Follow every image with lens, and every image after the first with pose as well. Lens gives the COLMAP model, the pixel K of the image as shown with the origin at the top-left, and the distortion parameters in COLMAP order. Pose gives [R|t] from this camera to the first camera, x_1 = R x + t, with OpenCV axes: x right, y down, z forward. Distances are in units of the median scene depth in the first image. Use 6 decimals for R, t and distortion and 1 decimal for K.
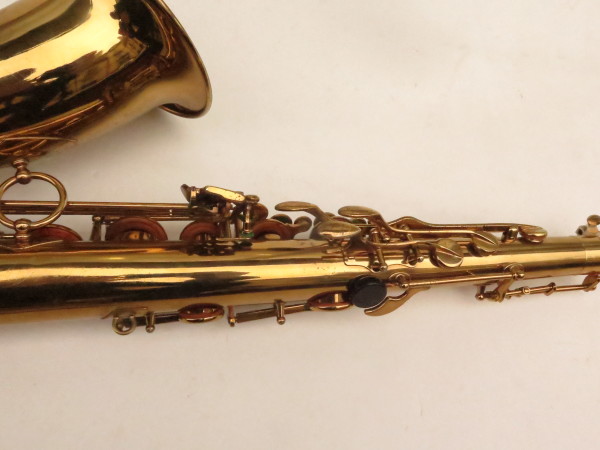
lens RADIAL K [[515.1, 0, 300.0], [0, 515.1, 225.0], [0, 0, 1]] dist [-0.013416, -0.011666]
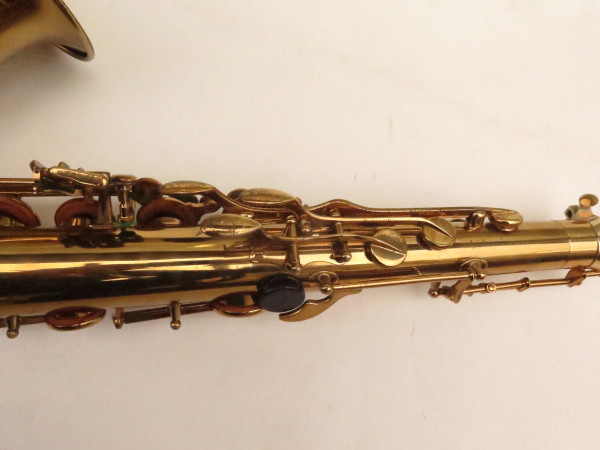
lens RADIAL K [[515.1, 0, 300.0], [0, 515.1, 225.0], [0, 0, 1]] dist [-0.013416, -0.011666]
pose [[0.998909, 0.027598, -0.037685, 0.179148], [-0.021509, 0.987936, 0.153359, -0.096040], [0.041463, -0.152381, 0.987452, 0.214577]]
